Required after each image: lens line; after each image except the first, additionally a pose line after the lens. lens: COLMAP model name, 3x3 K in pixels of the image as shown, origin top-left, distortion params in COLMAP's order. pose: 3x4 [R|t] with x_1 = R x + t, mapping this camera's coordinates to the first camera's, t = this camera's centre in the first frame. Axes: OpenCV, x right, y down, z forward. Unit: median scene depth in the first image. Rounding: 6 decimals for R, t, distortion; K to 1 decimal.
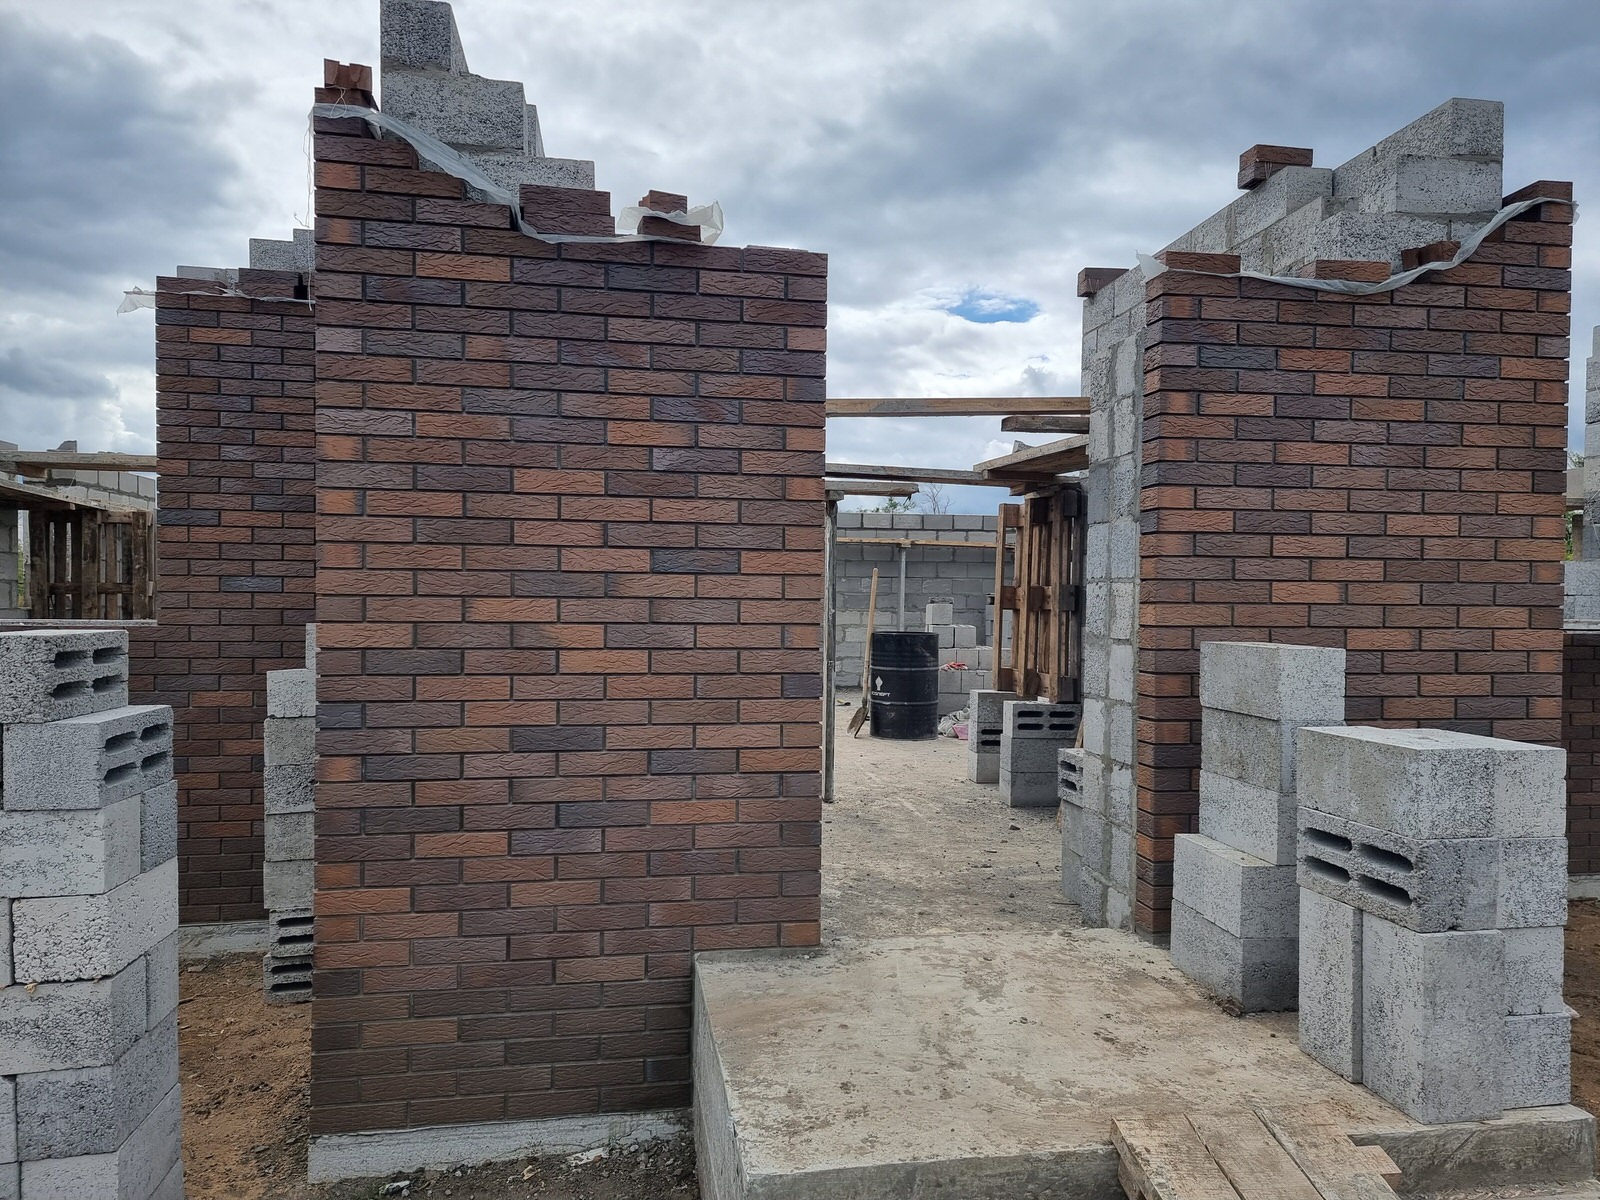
lens RADIAL K [[1111.0, 0, 819.0], [0, 1111.0, 606.8], [0, 0, 1]] dist [0.090746, -0.068942]
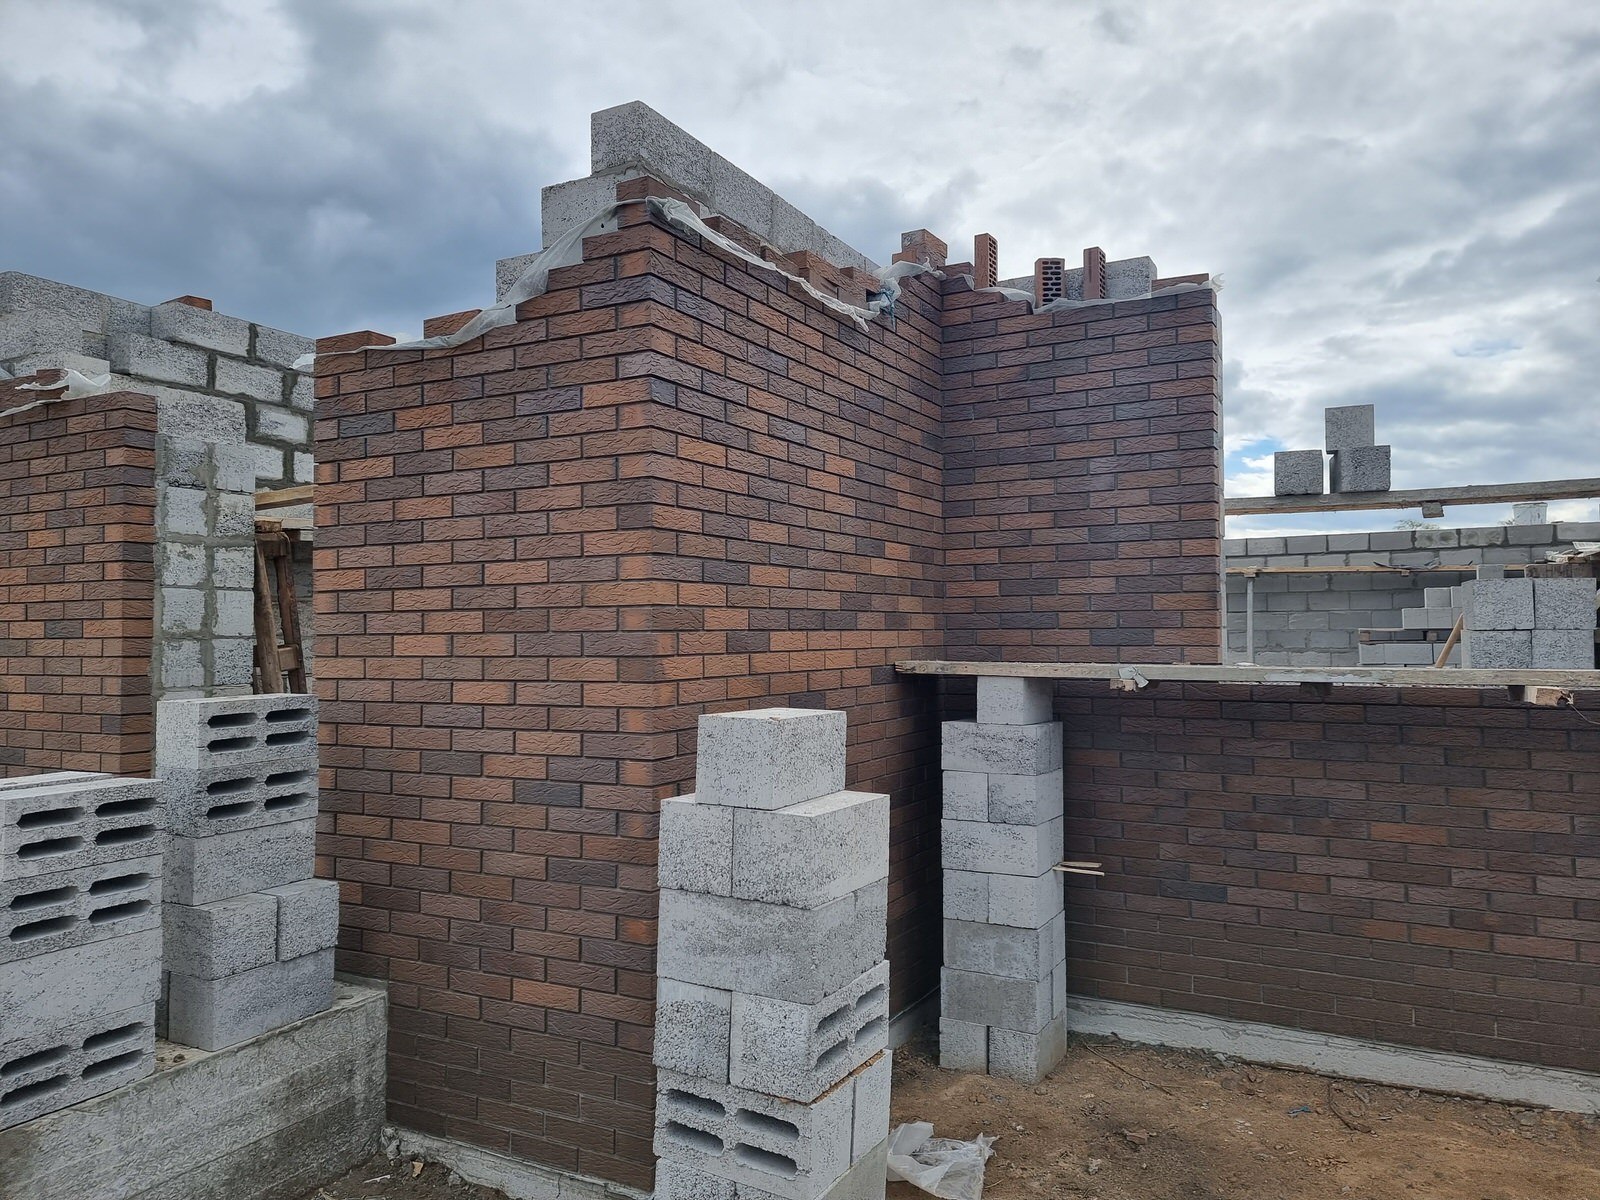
lens RADIAL K [[1126.4, 0, 821.9], [0, 1126.4, 596.9], [0, 0, 1]] dist [0.041539, -0.002023]
pose [[0.793982, -0.037012, -0.606814, 1.346979], [0.011110, 0.998862, -0.046388, -0.004935], [0.607840, 0.030090, 0.793489, 0.414494]]
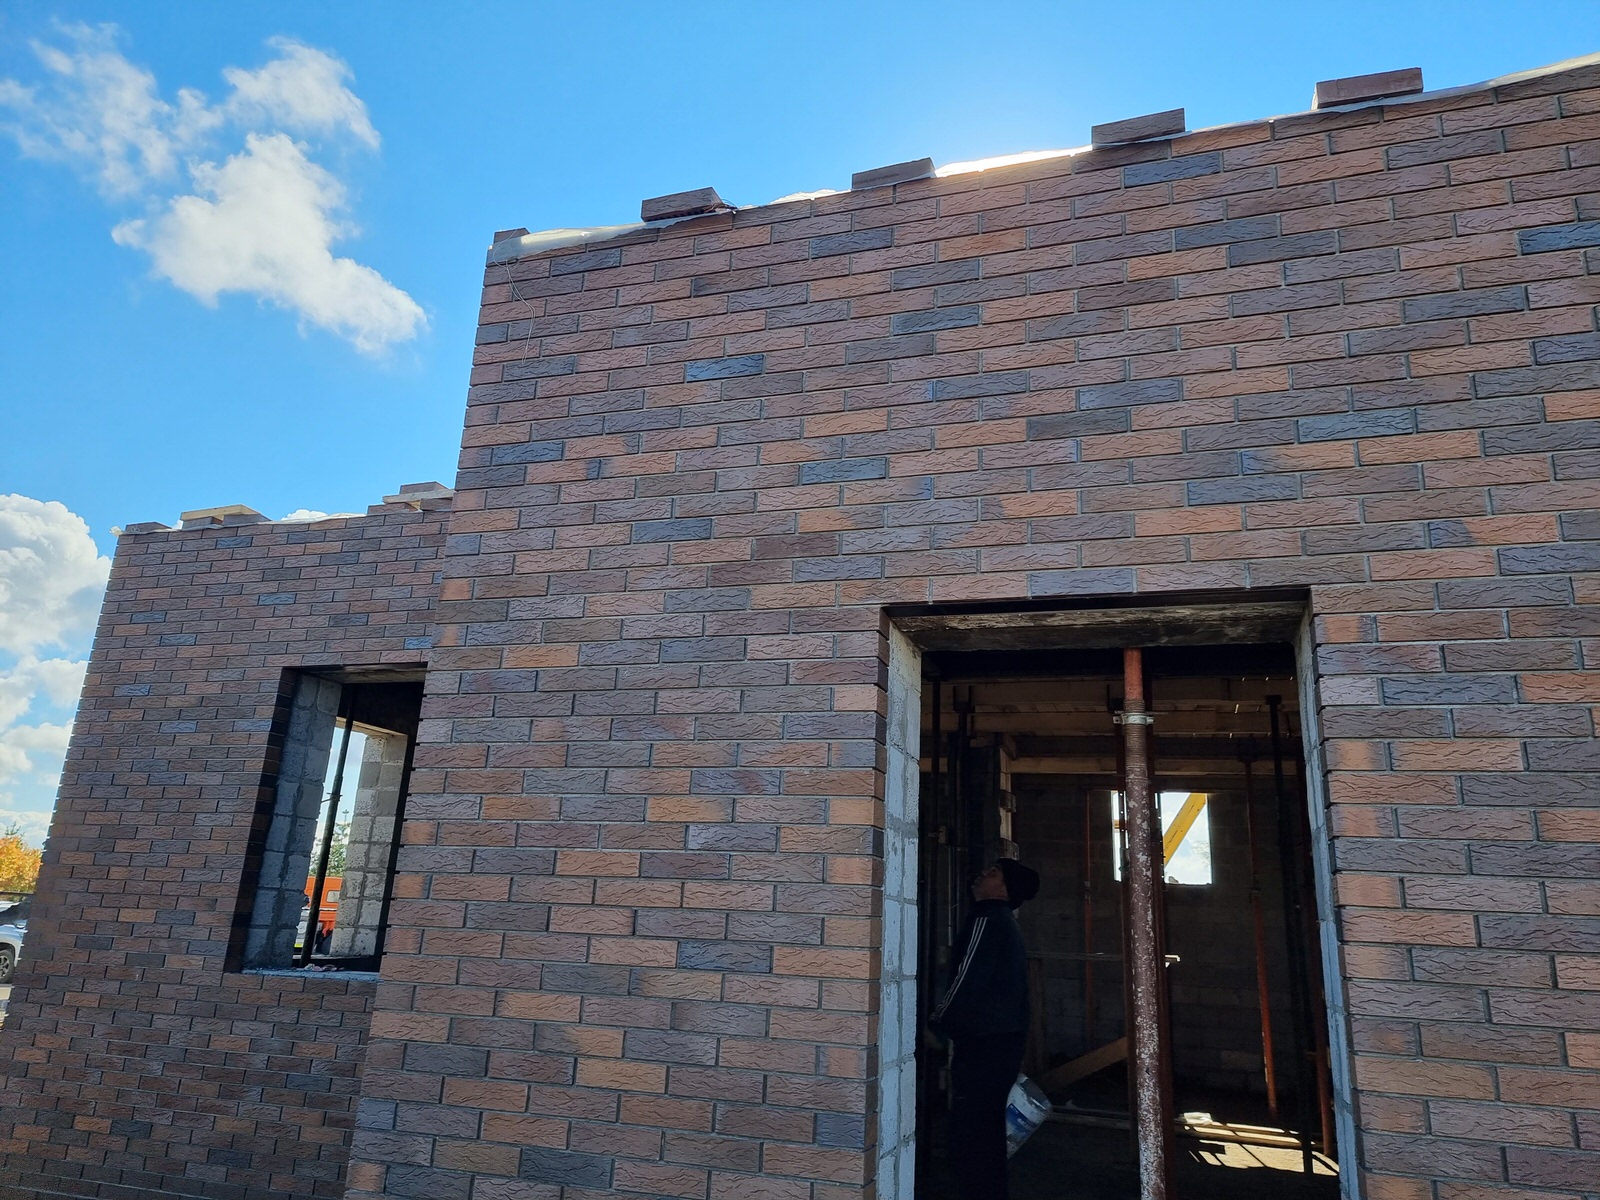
lens RADIAL K [[1111.0, 0, 819.0], [0, 1111.0, 606.8], [0, 0, 1]] dist [0.090746, -0.068942]
pose [[0.888550, -0.100201, -0.447703, 0.342651], [-0.047013, 0.950834, -0.306113, -0.033043], [0.456364, 0.293045, 0.840153, 0.200906]]
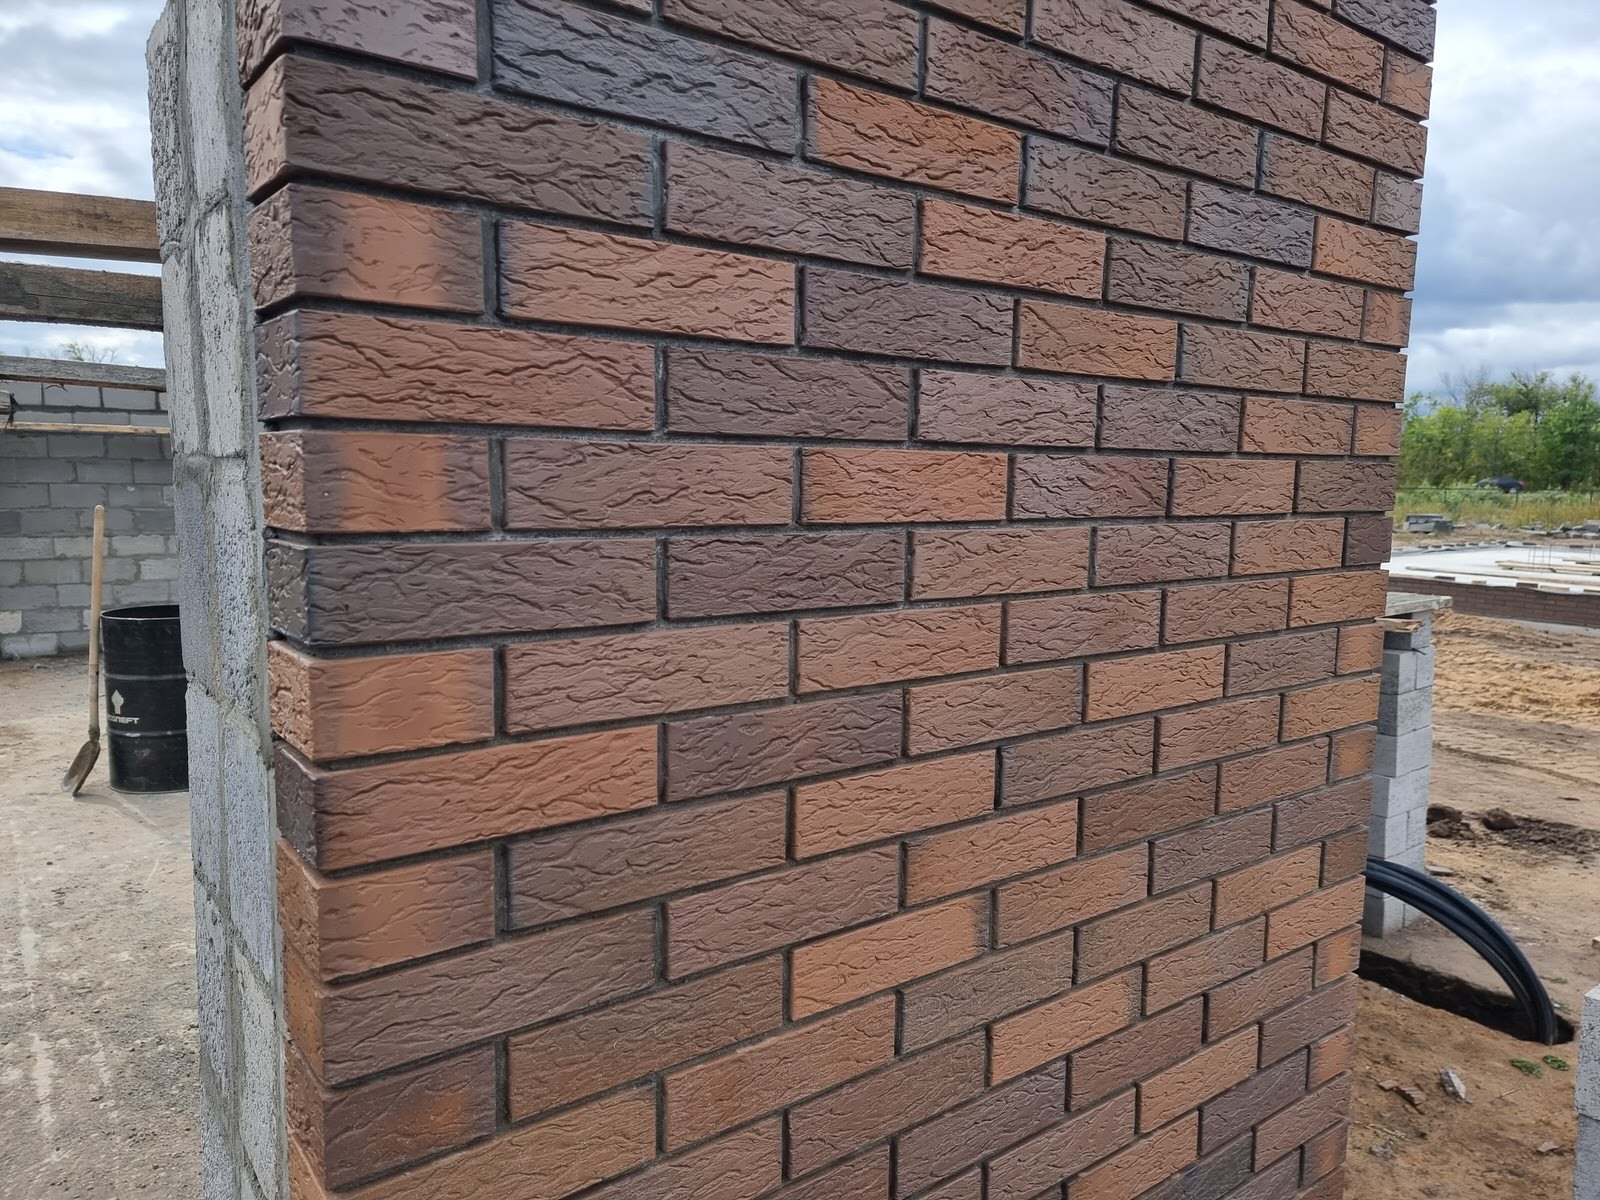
lens RADIAL K [[1111.0, 0, 819.0], [0, 1111.0, 606.8], [0, 0, 1]] dist [0.090746, -0.068942]
pose [[0.886477, -0.051774, 0.459868, 0.285556], [-0.002236, 0.993231, 0.116134, -0.138936], [-0.462768, -0.103978, 0.880360, 0.762706]]
